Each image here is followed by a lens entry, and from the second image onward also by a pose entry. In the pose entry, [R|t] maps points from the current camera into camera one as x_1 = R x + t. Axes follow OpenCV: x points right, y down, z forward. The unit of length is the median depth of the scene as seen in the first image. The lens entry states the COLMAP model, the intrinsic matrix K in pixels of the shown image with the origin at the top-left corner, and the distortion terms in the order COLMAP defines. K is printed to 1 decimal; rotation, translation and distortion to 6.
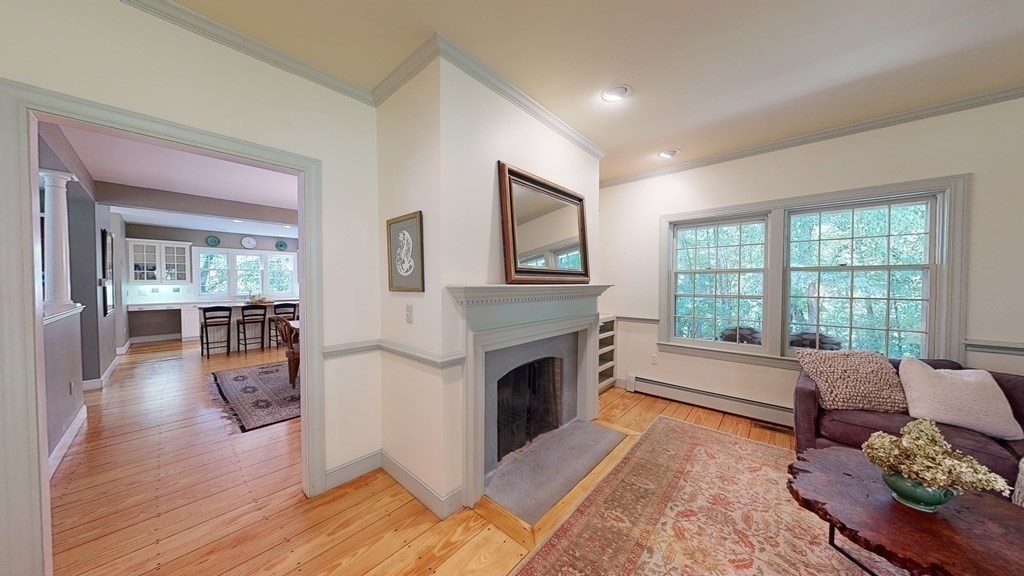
lens RADIAL K [[305.7, 0, 503.9], [0, 305.7, 292.0], [0, 0, 1]] dist [-0.000987, -0.000065]
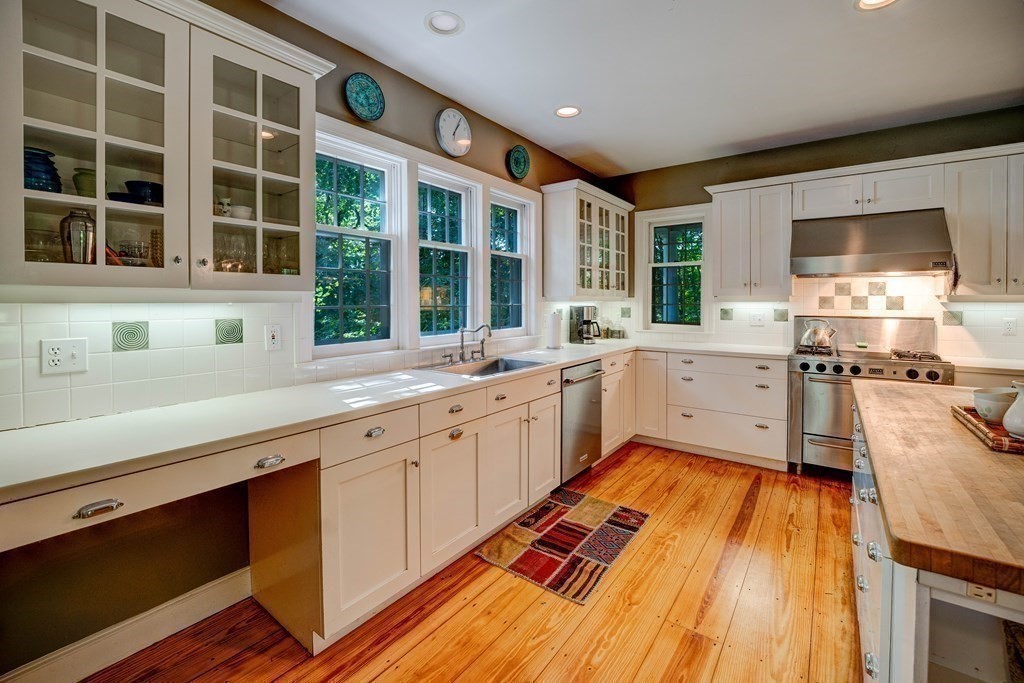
lens RADIAL K [[442.3, 0, 515.2], [0, 442.3, 303.9], [0, 0, 1]] dist [-0.034085, 0.004021]
pose [[0.996270, 0.001951, 0.086272, -1.272421], [-0.000102, 0.999770, -0.021423, -0.023160], [-0.086294, 0.021334, 0.996041, 1.004078]]
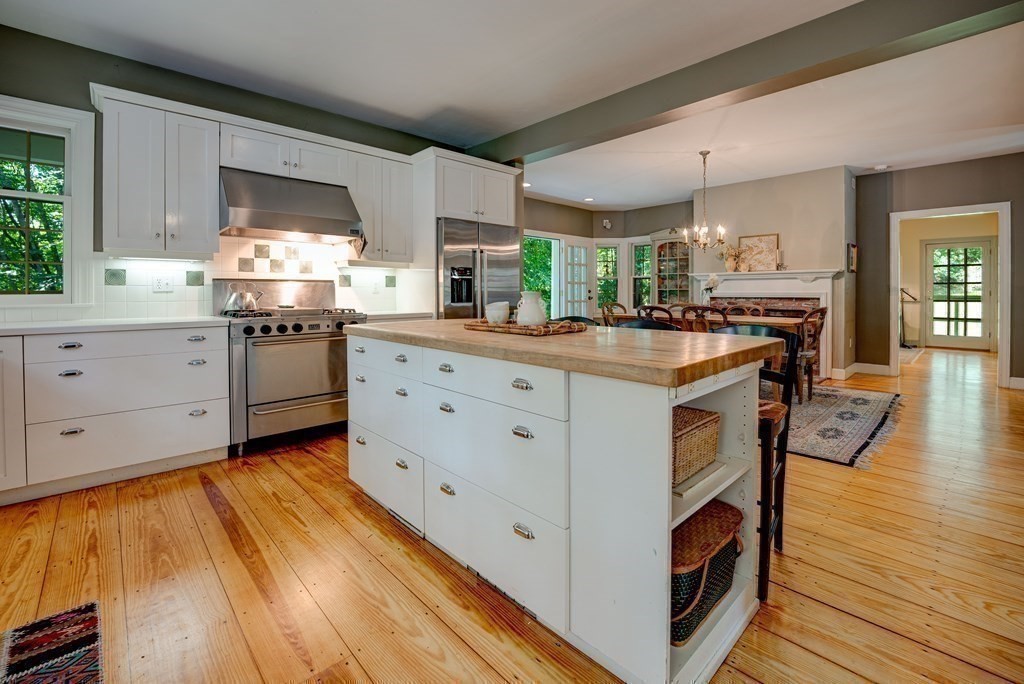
lens RADIAL K [[442.3, 0, 524.6], [0, 442.3, 293.8], [0, 0, 1]] dist [-0.034085, 0.004021]
pose [[0.062269, -0.001924, 0.998058, -1.338560], [0.033311, 0.999445, -0.000152, 0.017087], [-0.997503, 0.033255, 0.062299, 1.201744]]
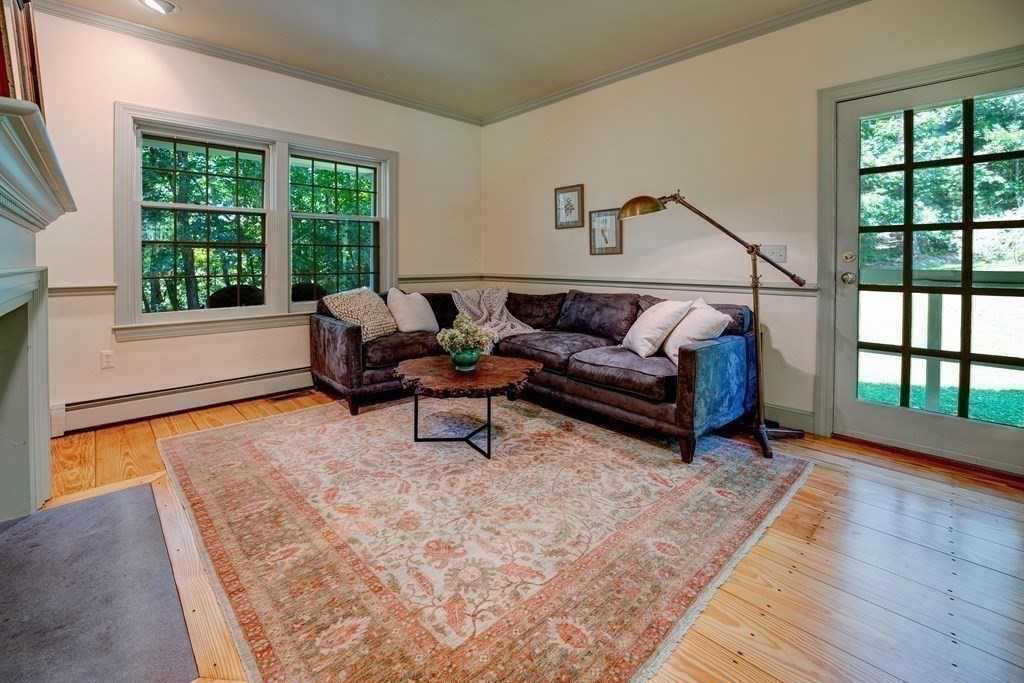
lens RADIAL K [[442.3, 0, 520.6], [0, 442.3, 268.2], [0, 0, 1]] dist [-0.034085, 0.004021]
pose [[0.056199, -0.015944, 0.998292, -0.178738], [0.031975, 0.999388, 0.014161, 0.052786], [-0.997907, 0.031125, 0.056674, 0.158492]]
